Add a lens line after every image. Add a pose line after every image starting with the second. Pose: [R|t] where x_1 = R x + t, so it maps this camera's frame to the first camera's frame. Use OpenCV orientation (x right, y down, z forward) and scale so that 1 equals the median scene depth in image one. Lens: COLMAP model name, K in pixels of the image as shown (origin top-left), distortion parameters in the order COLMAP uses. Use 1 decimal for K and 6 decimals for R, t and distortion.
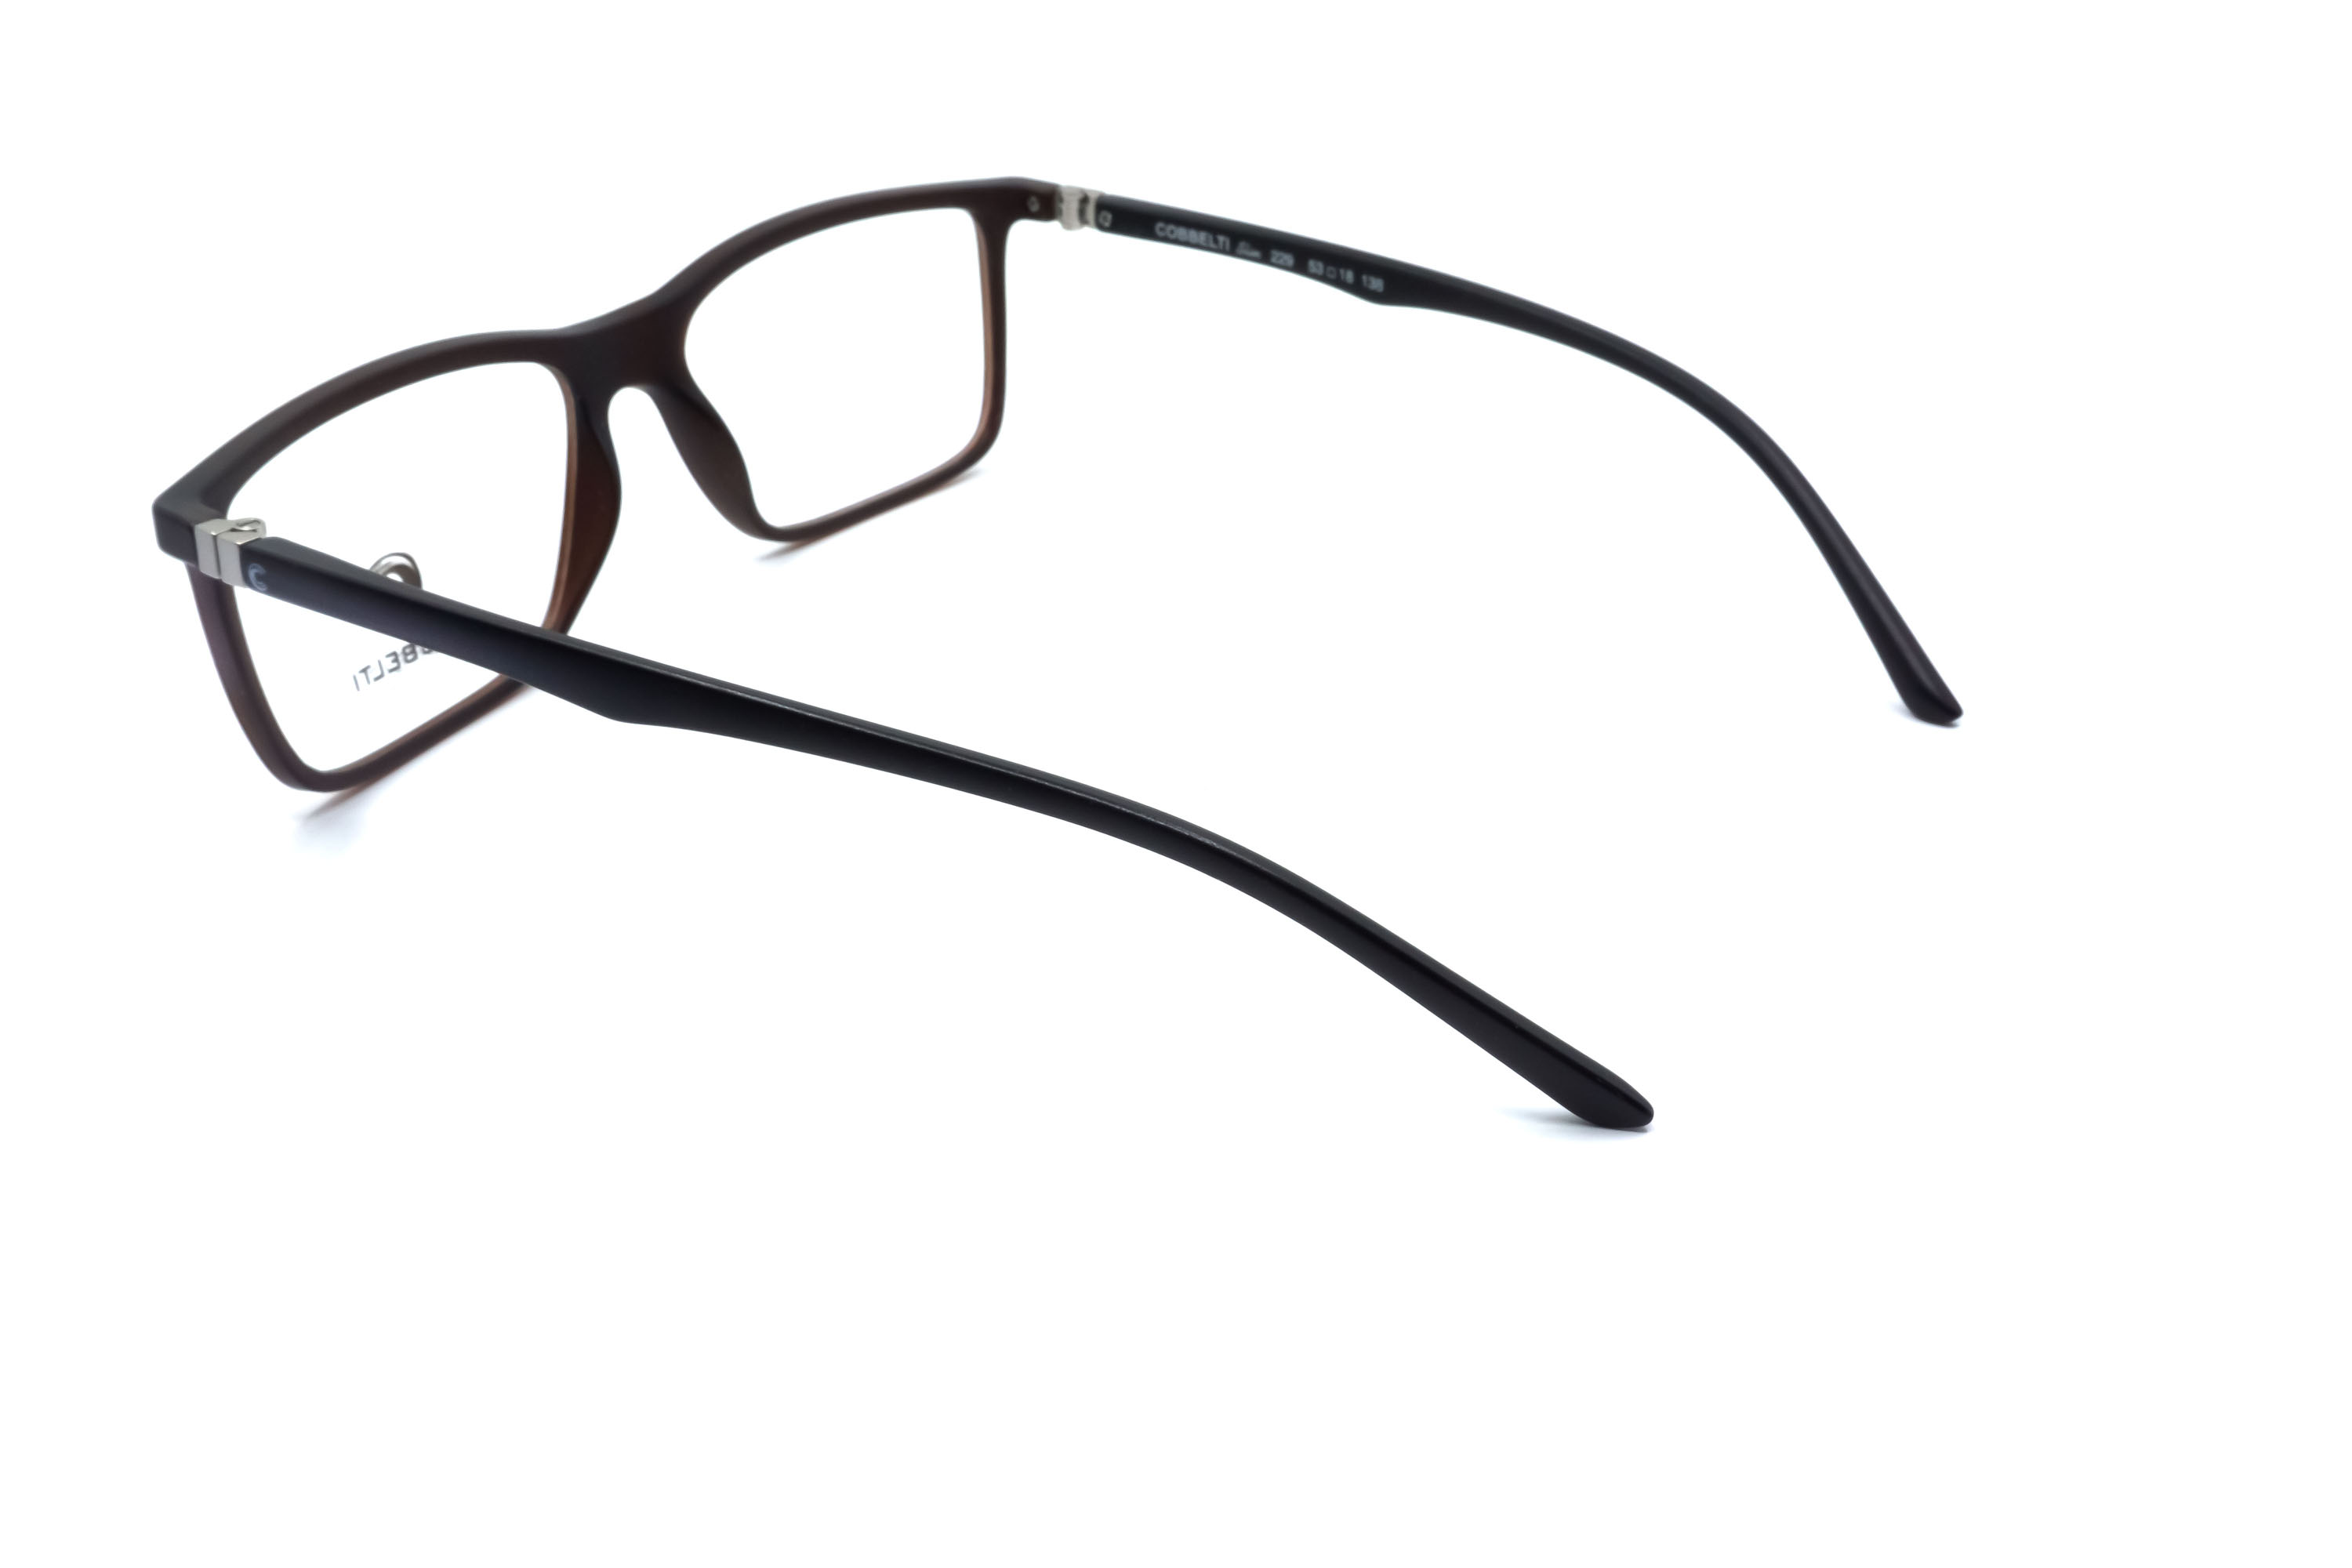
lens RADIAL K [[2645.3, 0, 1169.5], [0, 2645.3, 785.0], [0, 0, 1]] dist [-0.004204, 0.000000]
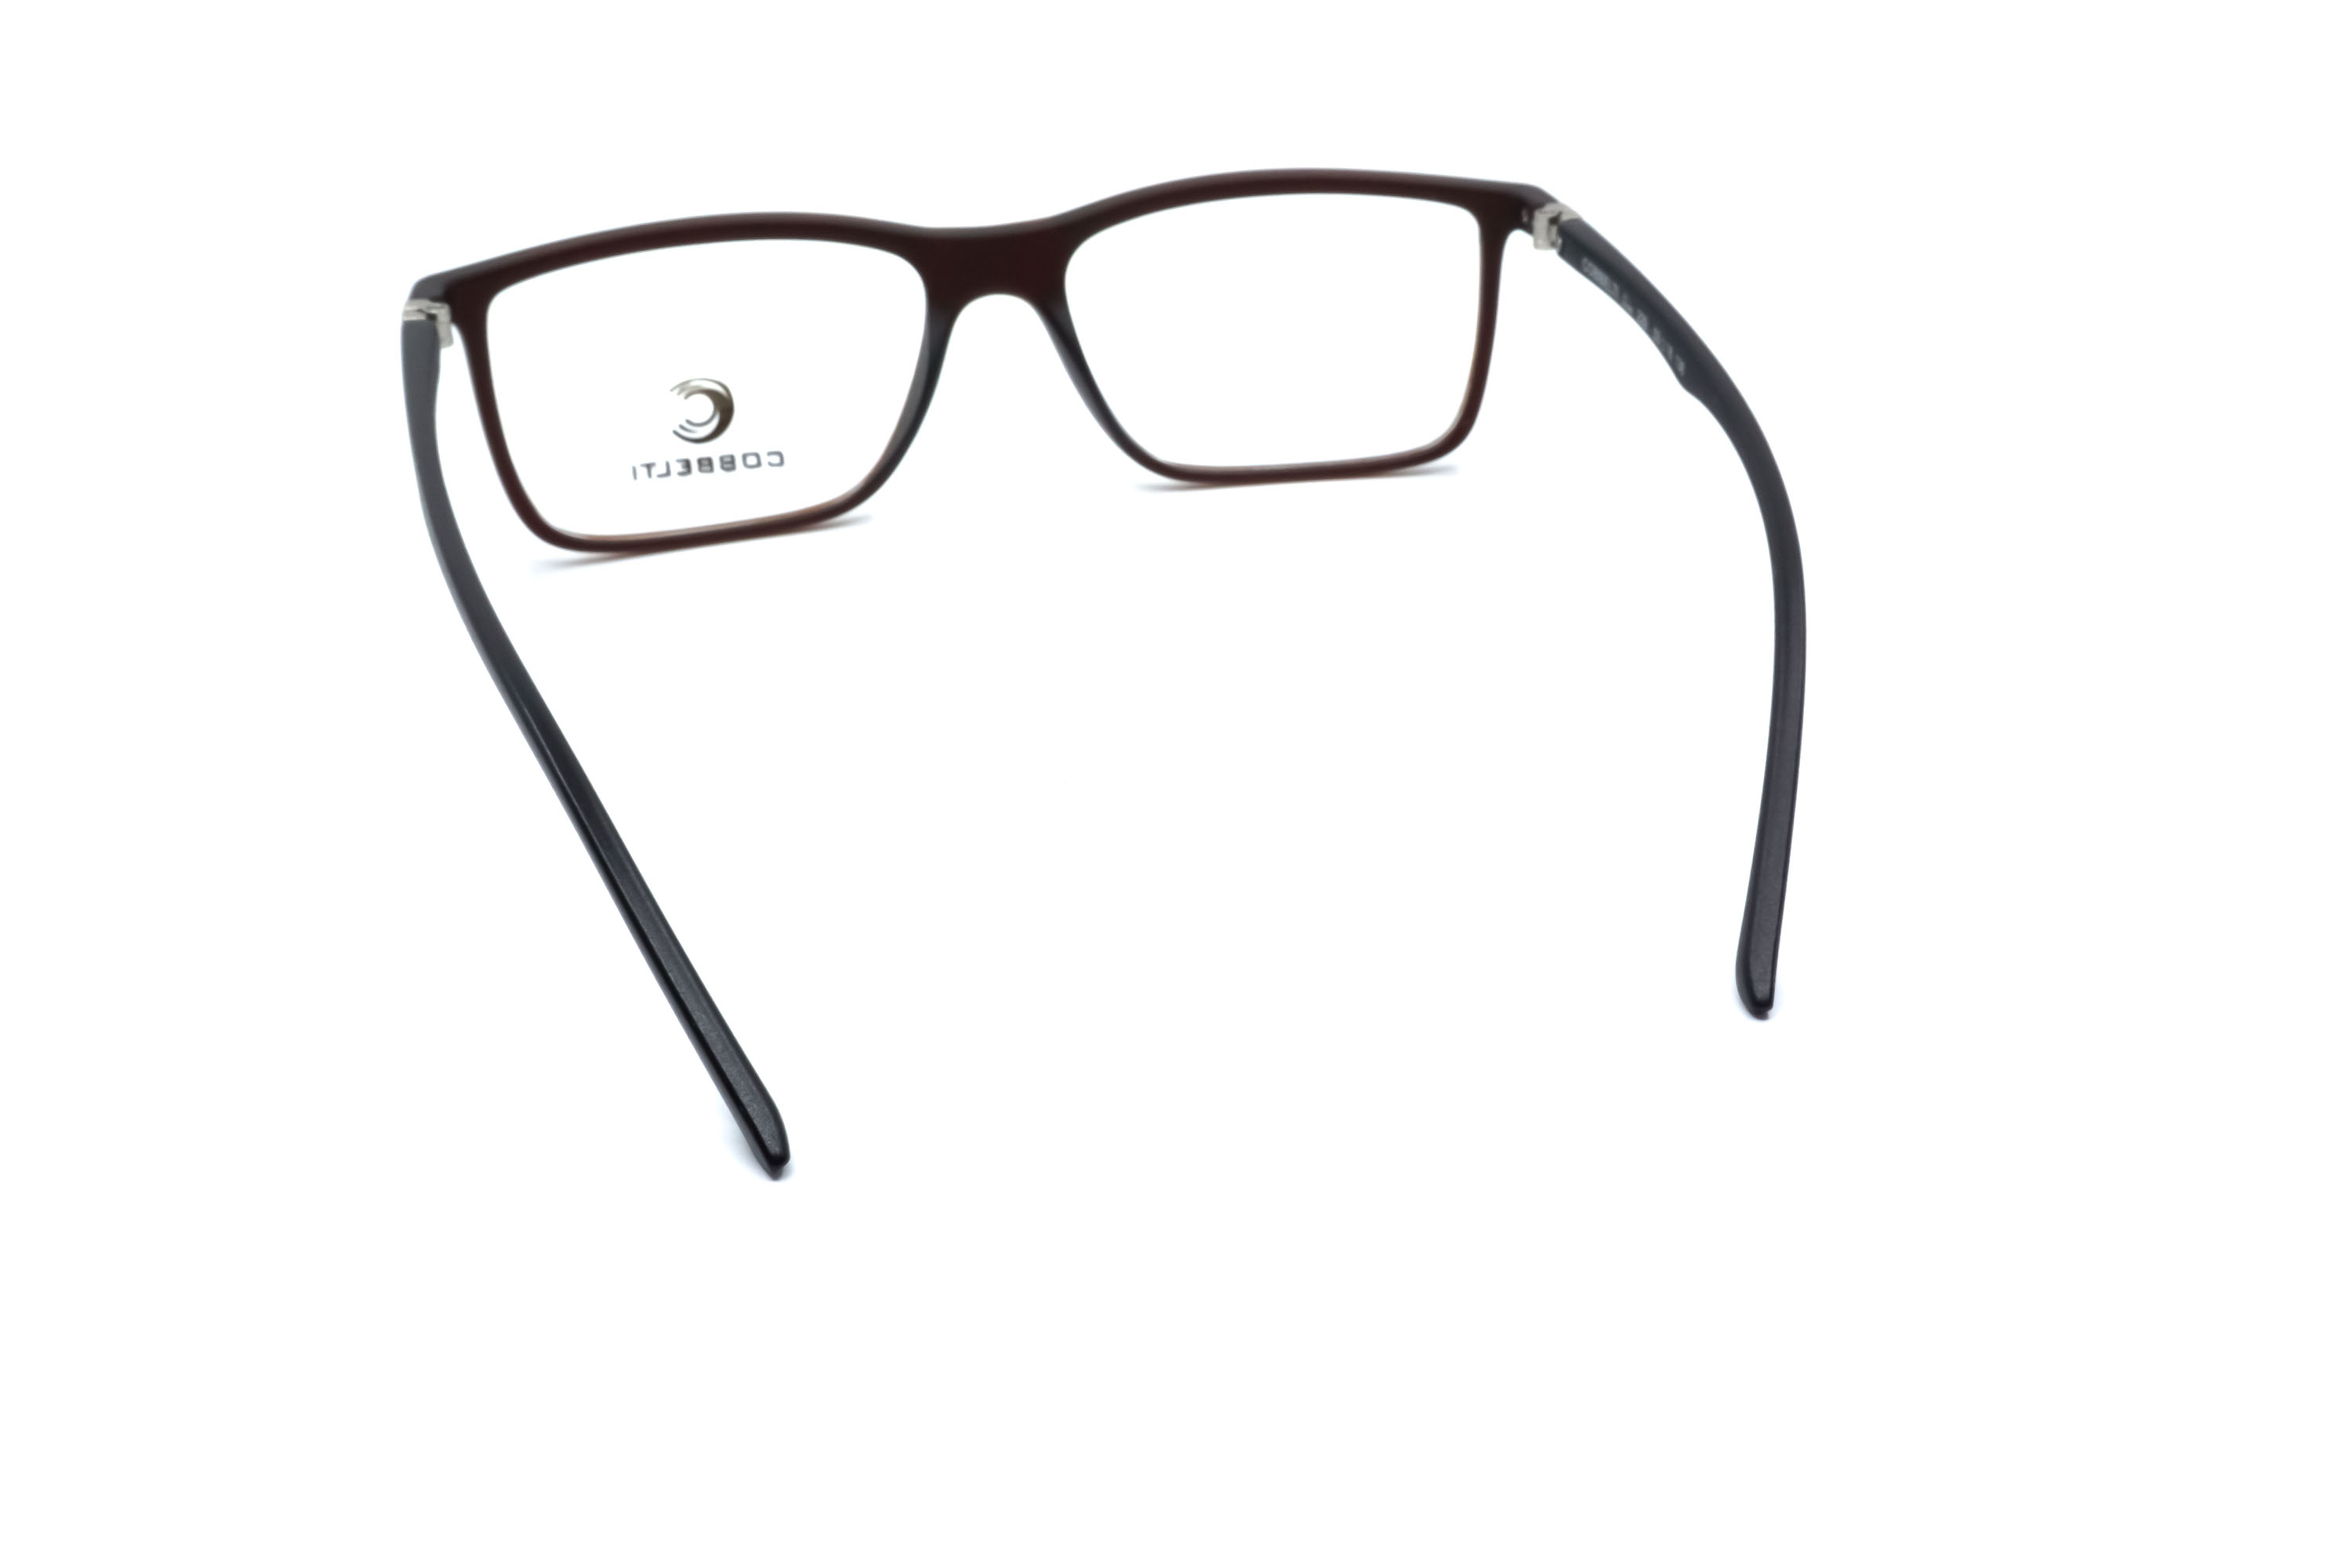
lens RADIAL K [[2645.3, 0, 1198.7], [0, 2645.3, 801.4], [0, 0, 1]] dist [-0.004204, 0.000000]
pose [[0.717619, 0.340479, -0.607534, 0.543689], [-0.312850, 0.936975, 0.155569, -0.138128], [0.622212, 0.078427, 0.778910, 0.199682]]
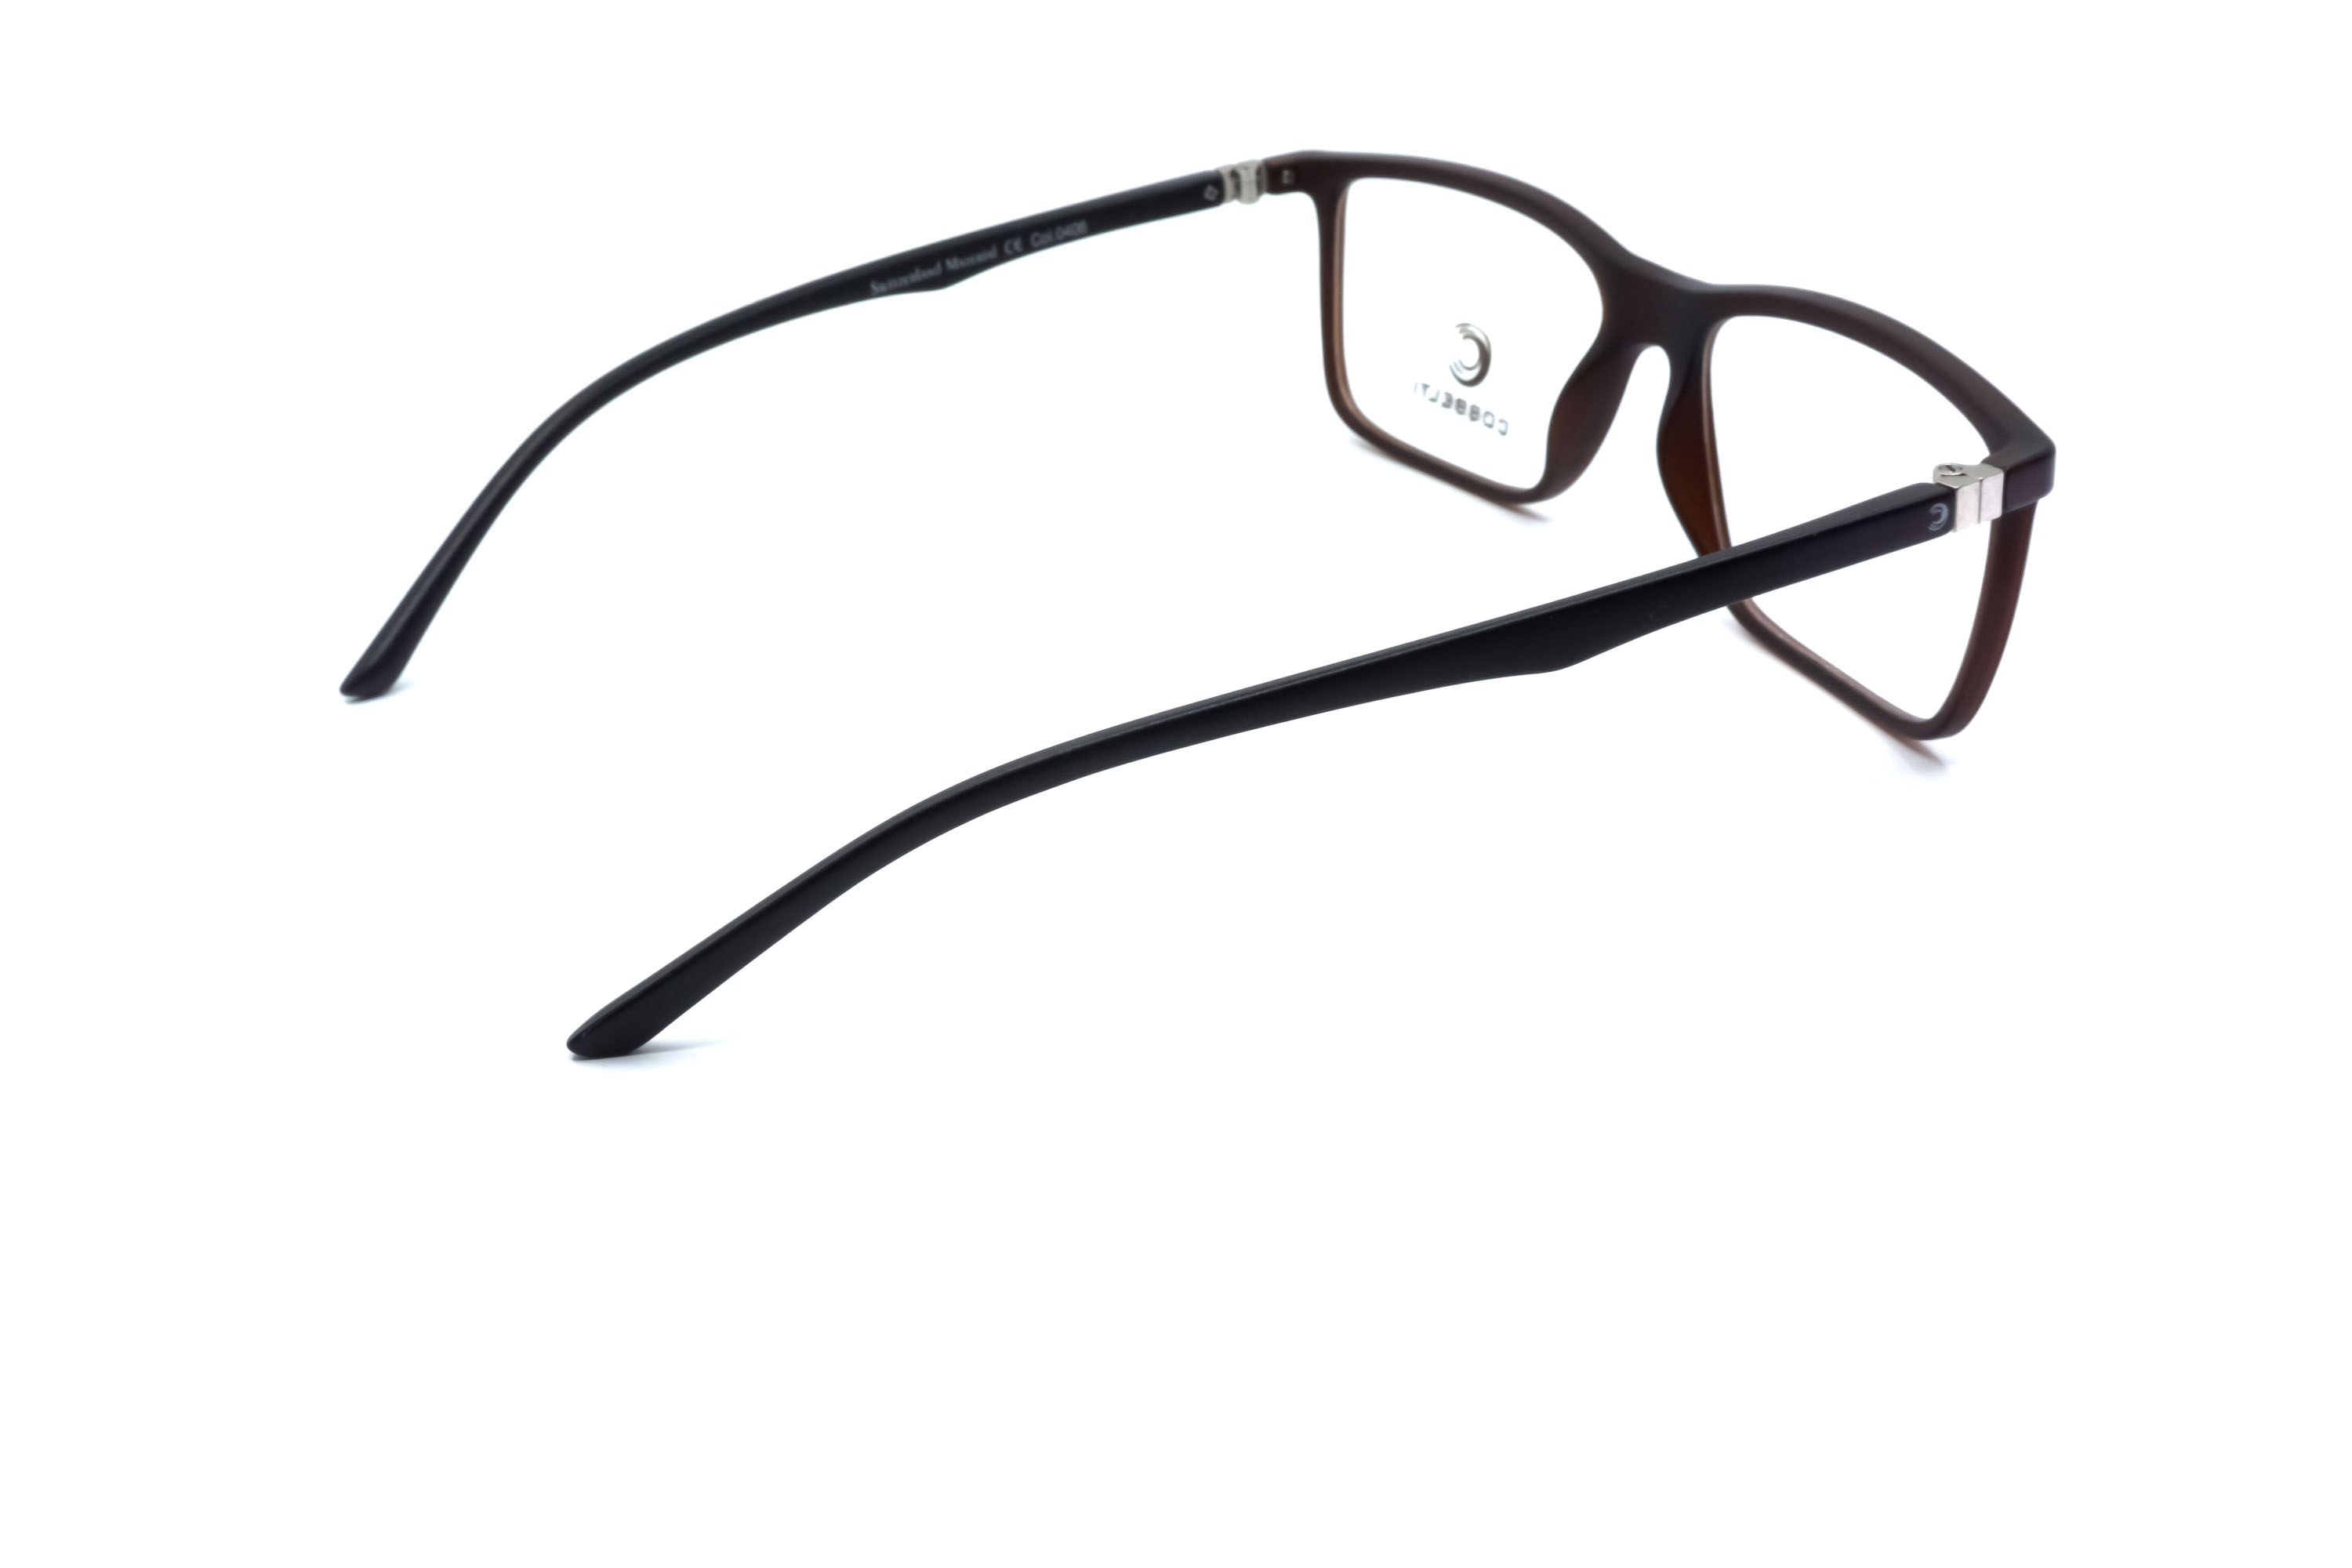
lens RADIAL K [[2645.3, 0, 1167.9], [0, 2645.3, 783.8], [0, 0, 1]] dist [-0.004204, 0.000000]
pose [[-0.490978, 0.437886, -0.753125, 0.663285], [-0.348228, 0.693782, 0.630400, -0.558184], [0.798548, 0.571771, -0.188147, 1.046543]]
